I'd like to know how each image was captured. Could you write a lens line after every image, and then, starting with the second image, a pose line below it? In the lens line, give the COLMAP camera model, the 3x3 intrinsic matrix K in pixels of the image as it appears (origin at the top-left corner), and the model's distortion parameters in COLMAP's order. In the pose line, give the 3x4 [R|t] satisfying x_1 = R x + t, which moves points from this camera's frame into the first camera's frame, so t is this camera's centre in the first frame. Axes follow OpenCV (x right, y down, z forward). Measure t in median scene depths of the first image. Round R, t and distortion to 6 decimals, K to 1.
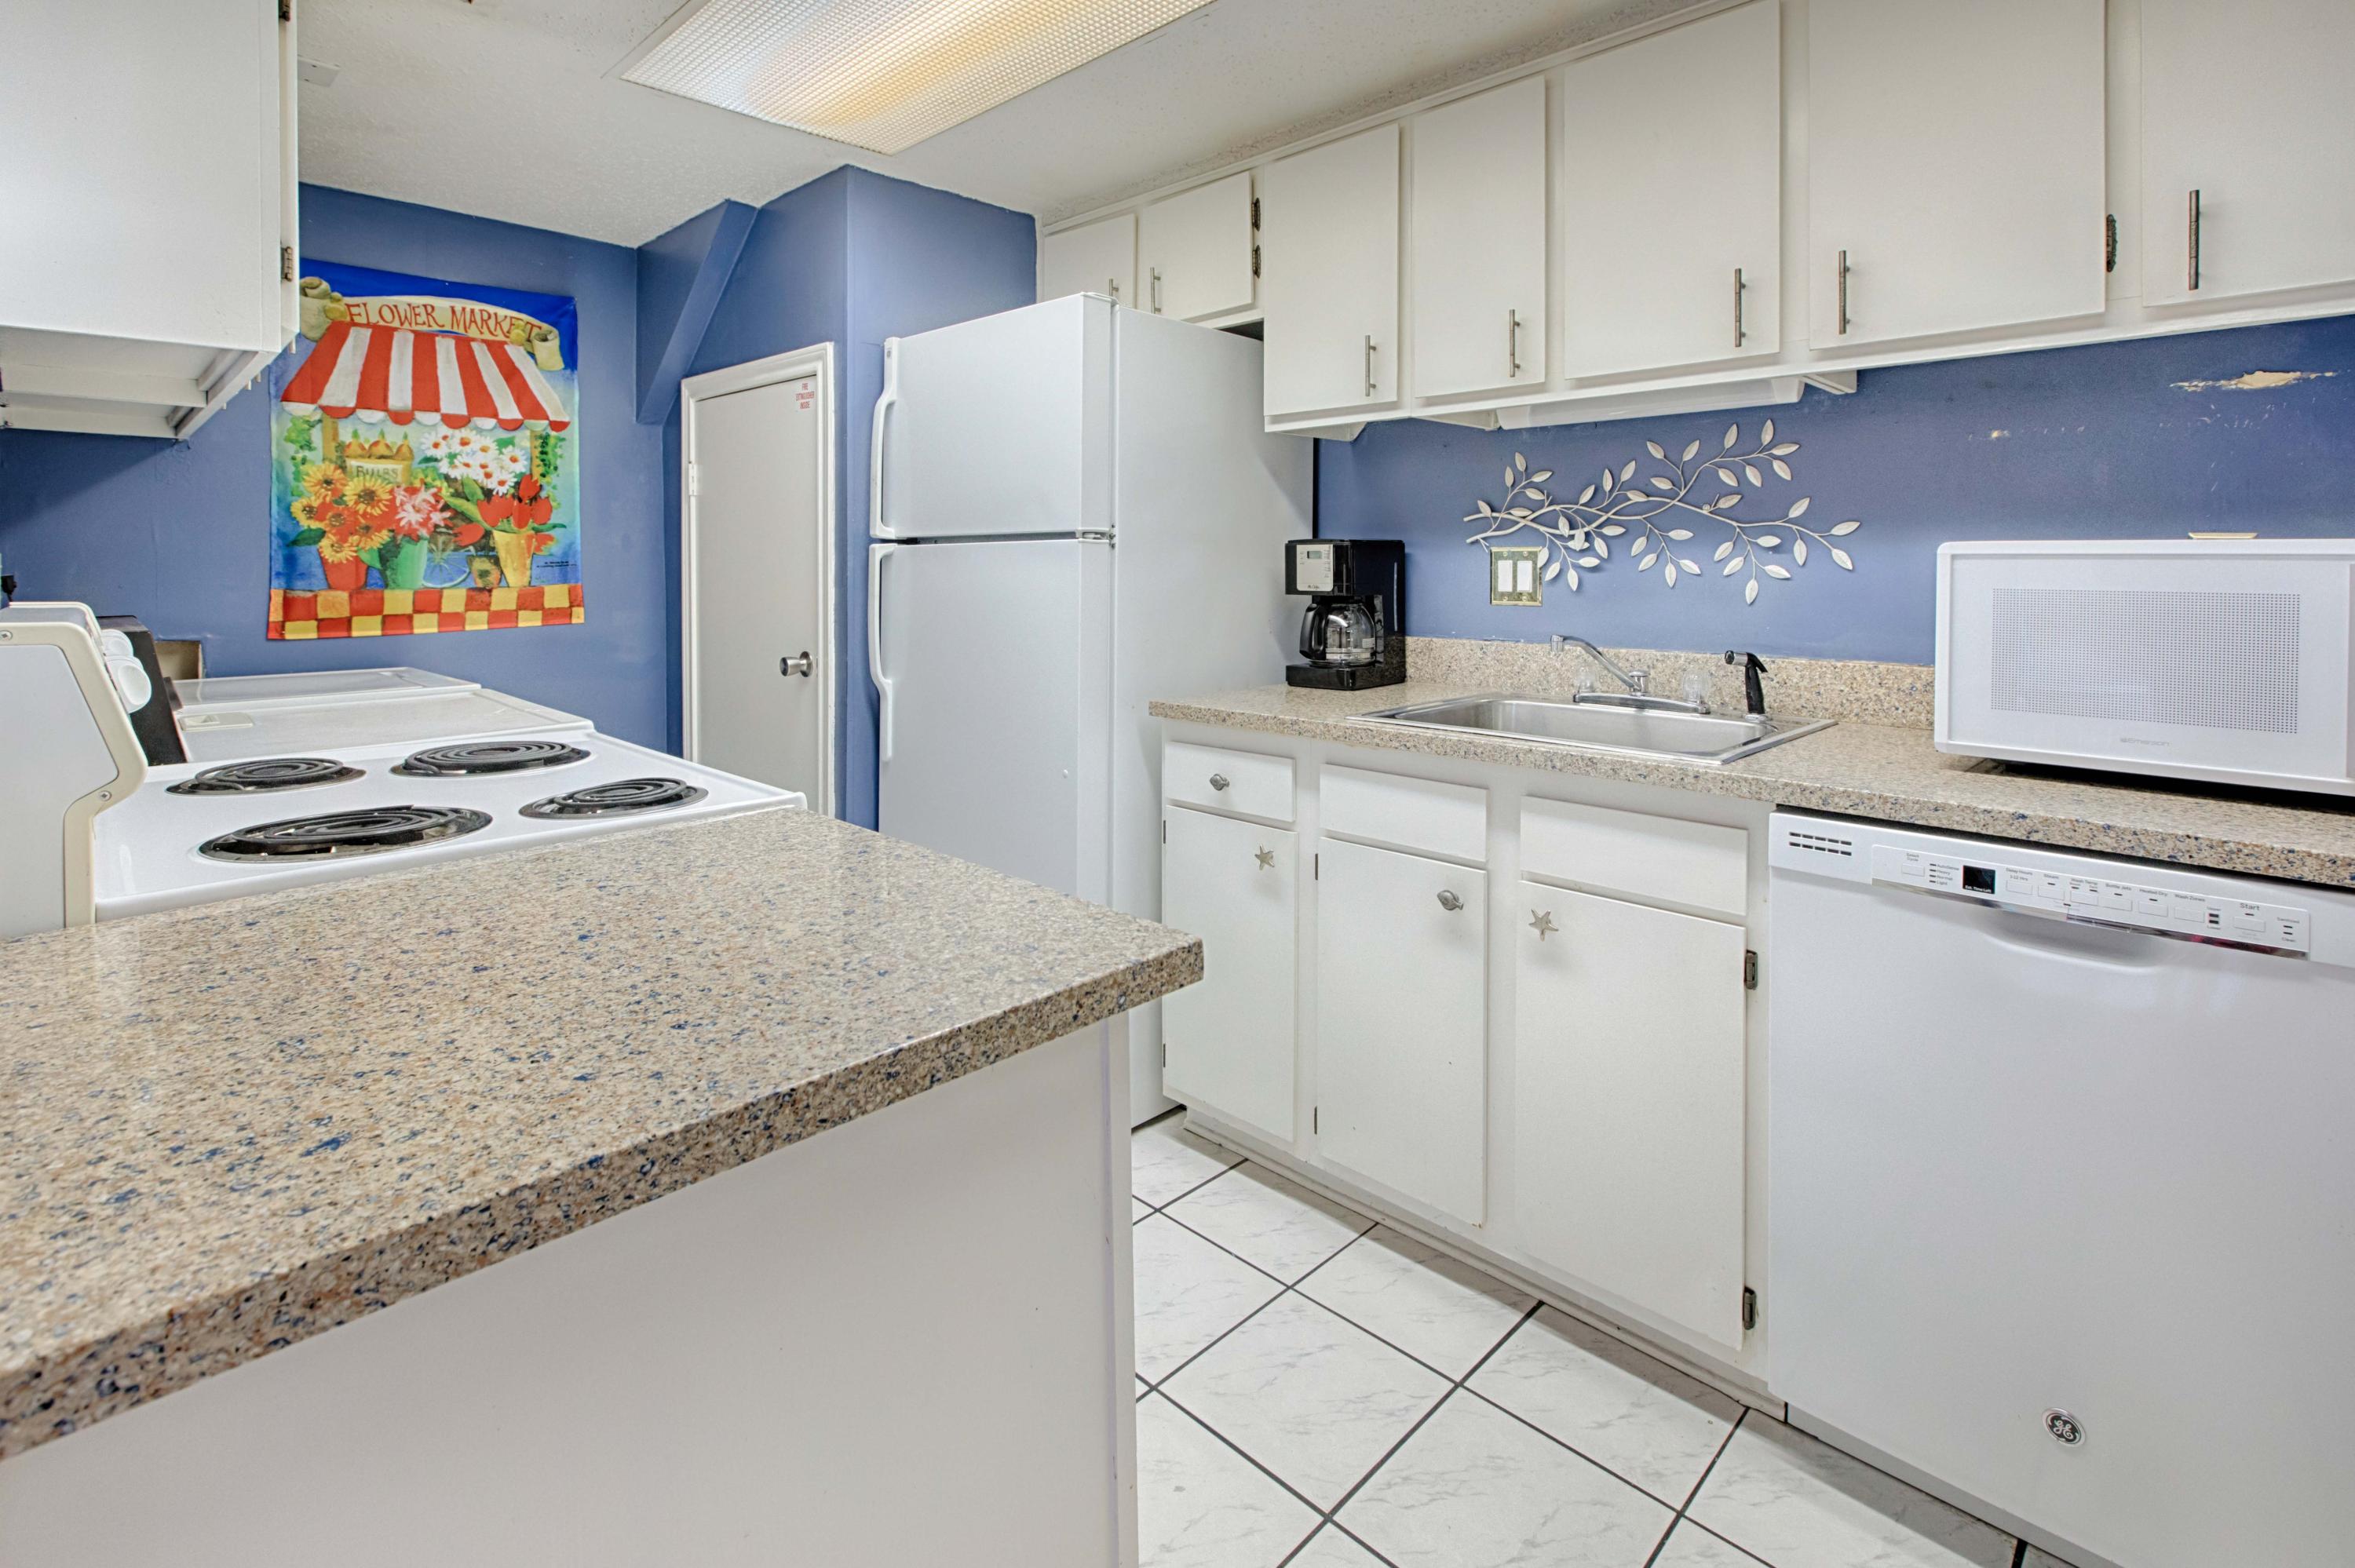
lens RADIAL K [[1179.3, 0, 1182.0], [0, 1179.3, 724.9], [0, 0, 1]] dist [0.014018, -0.008869]
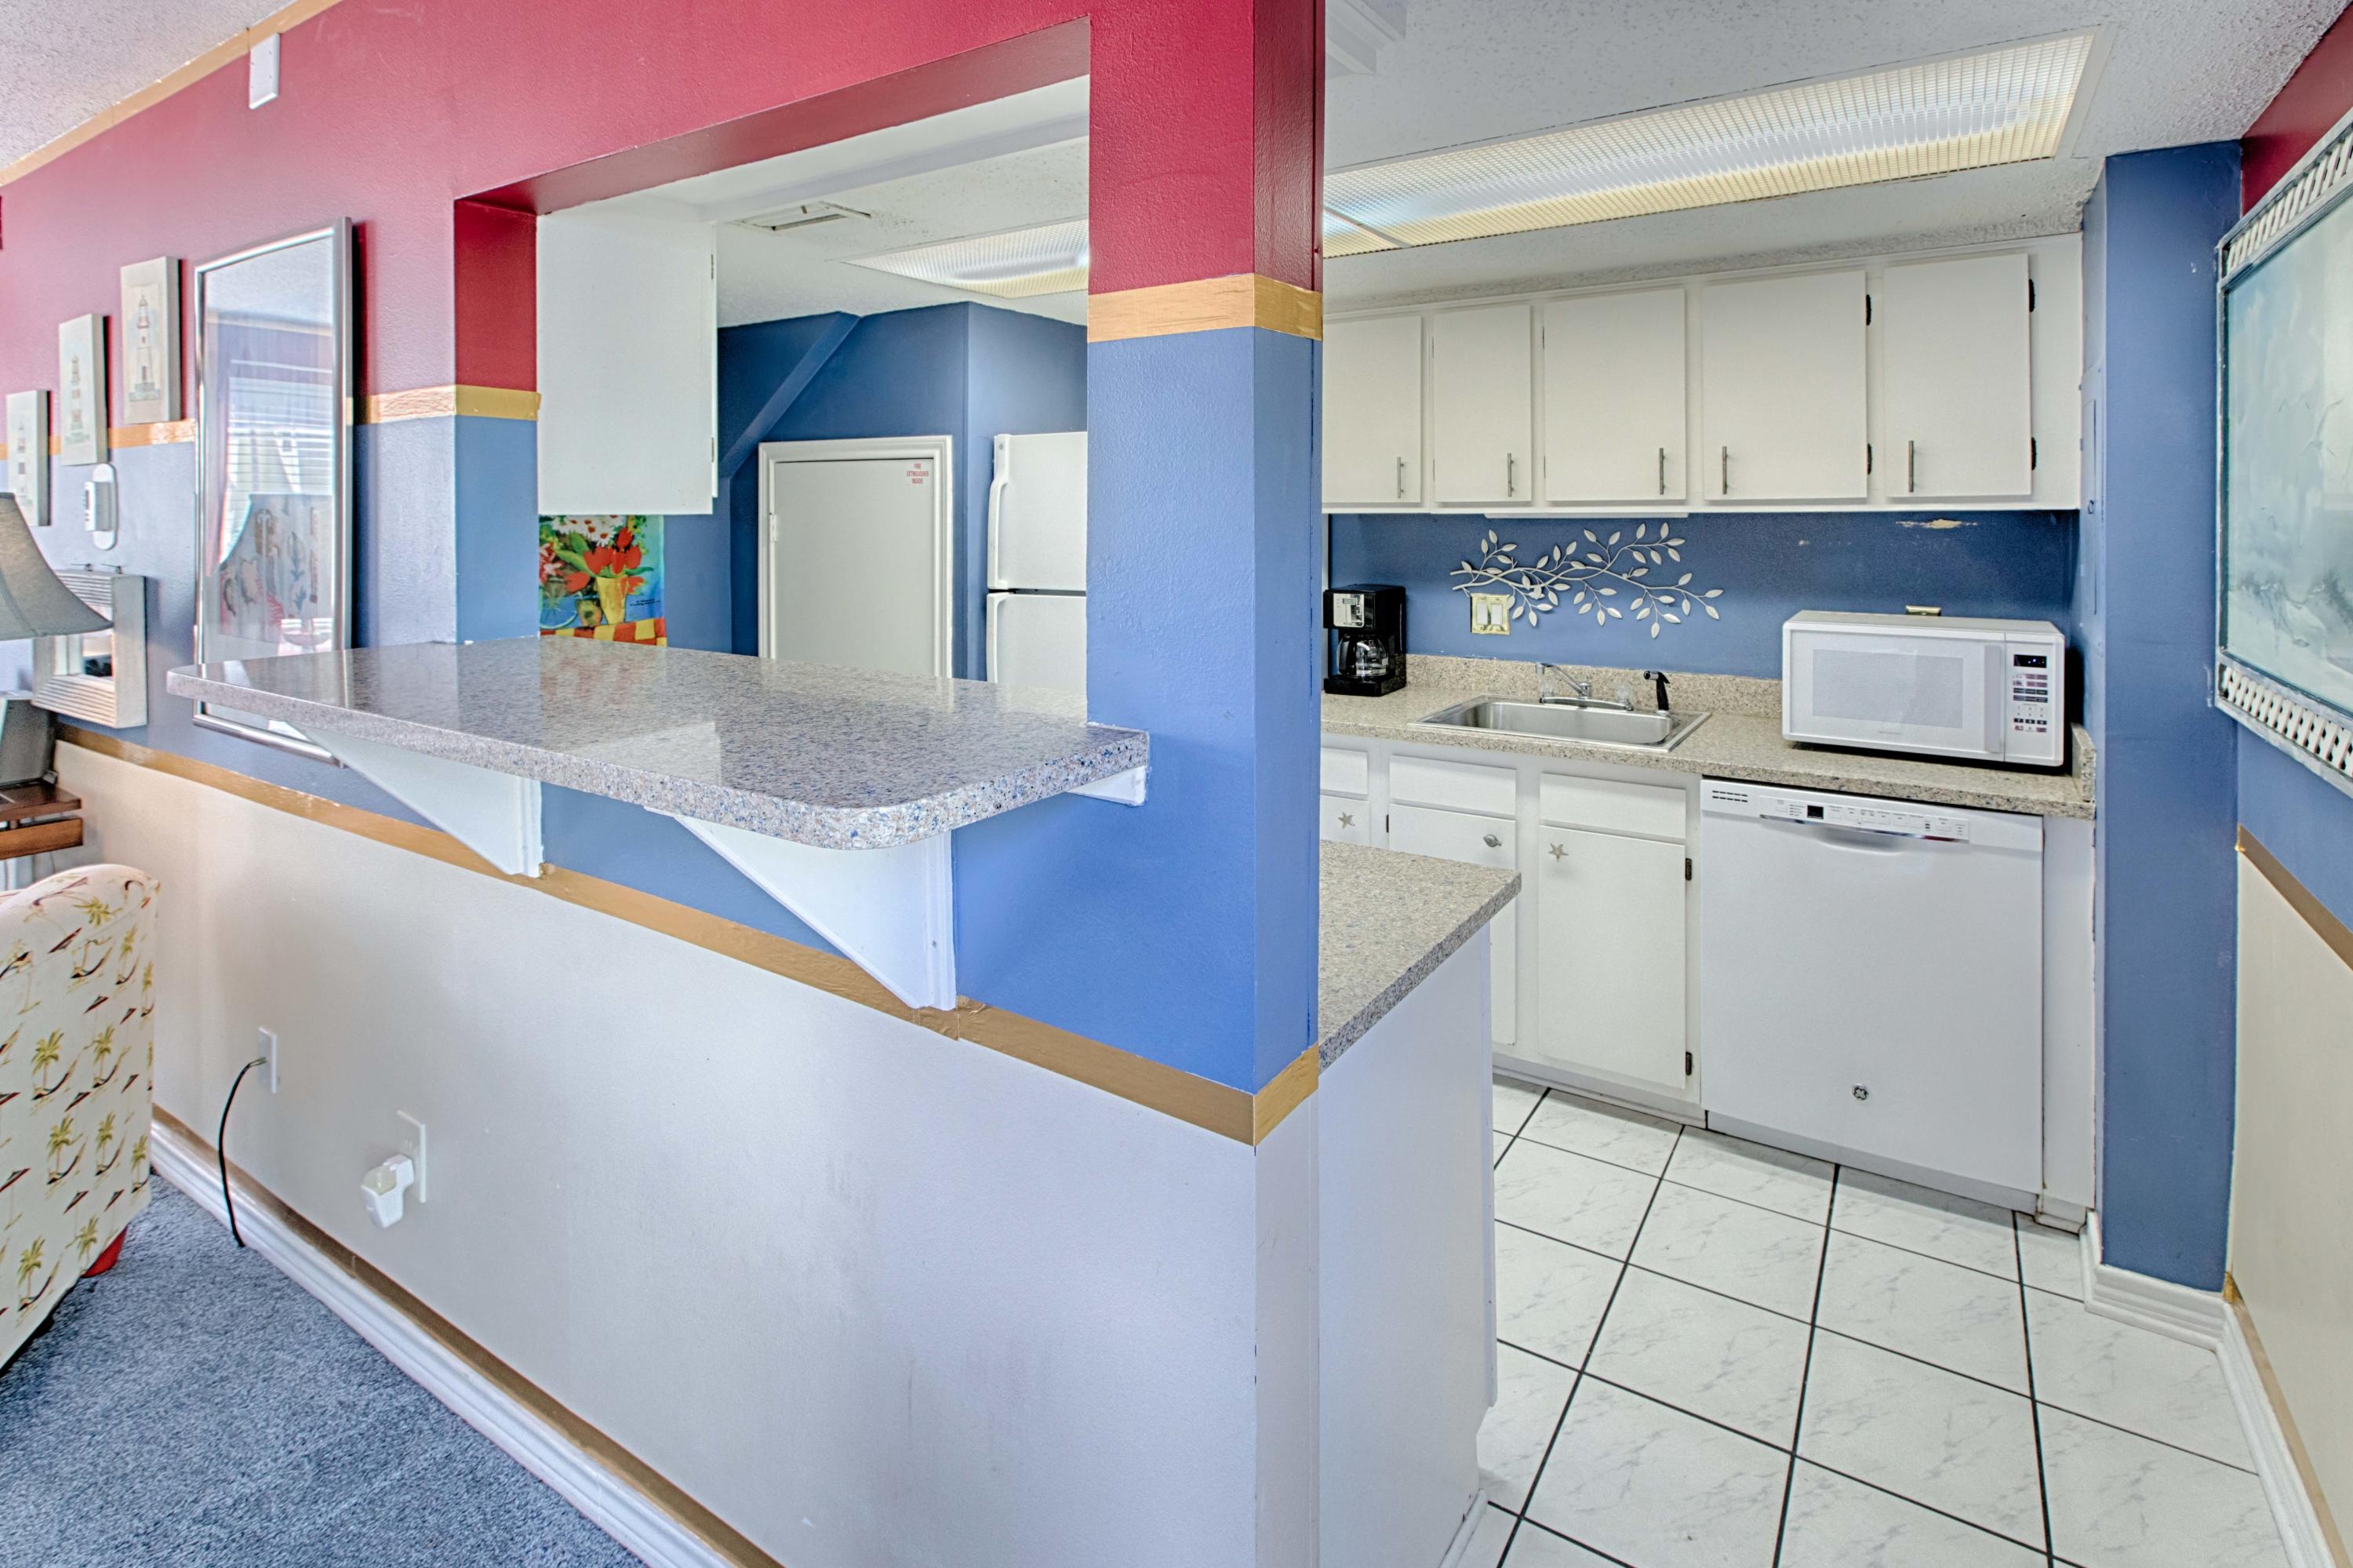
lens RADIAL K [[1178.5, 0, 1181.0], [0, 1178.5, 724.9], [0, 0, 1]] dist [0.014018, -0.008869]
pose [[0.983534, -0.053824, 0.172521, -0.374589], [0.045488, 0.997615, 0.051919, -0.089175], [-0.174904, -0.043217, 0.983637, -0.392319]]
